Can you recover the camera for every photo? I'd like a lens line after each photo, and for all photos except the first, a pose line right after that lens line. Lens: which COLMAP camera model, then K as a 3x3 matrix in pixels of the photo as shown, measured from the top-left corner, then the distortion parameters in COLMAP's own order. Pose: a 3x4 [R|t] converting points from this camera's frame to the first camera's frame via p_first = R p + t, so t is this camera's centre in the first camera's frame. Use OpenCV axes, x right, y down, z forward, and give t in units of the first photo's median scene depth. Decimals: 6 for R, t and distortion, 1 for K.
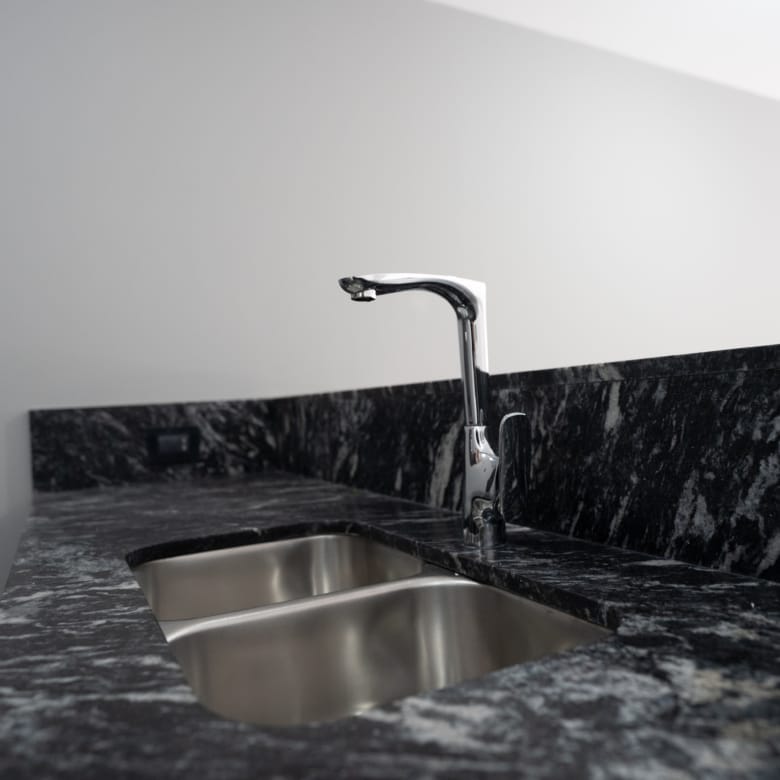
lens RADIAL K [[642.3, 0, 390.0], [0, 642.3, 390.0], [0, 0, 1]] dist [-0.077284, 0.054637]
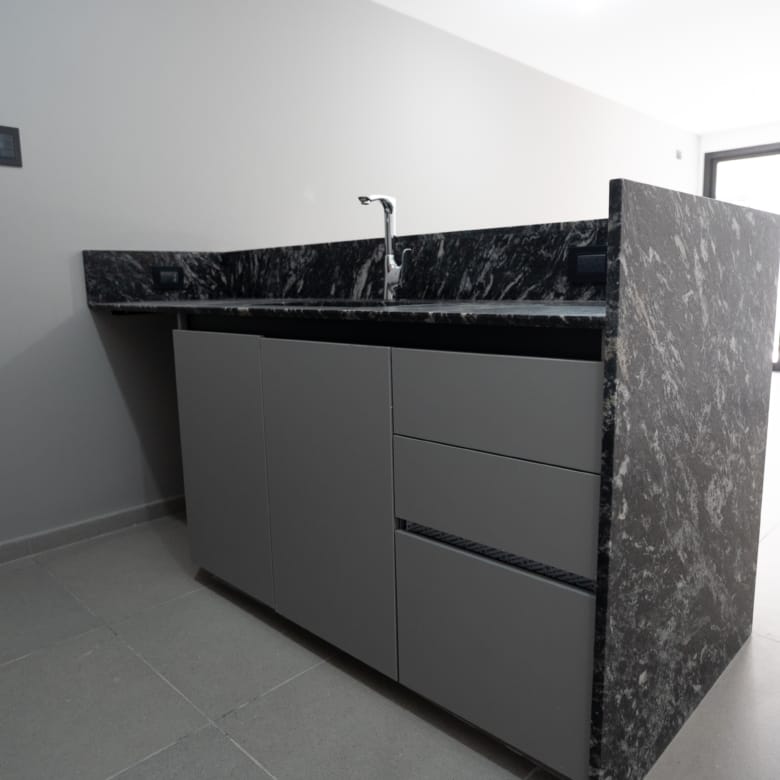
lens RADIAL K [[642.3, 0, 390.0], [0, 642.3, 390.0], [0, 0, 1]] dist [-0.077284, 0.054637]
pose [[0.949247, -0.012490, 0.314283, -0.389832], [-0.041617, 0.985438, 0.164861, 0.094850], [-0.311766, -0.169573, 0.934905, -0.860167]]
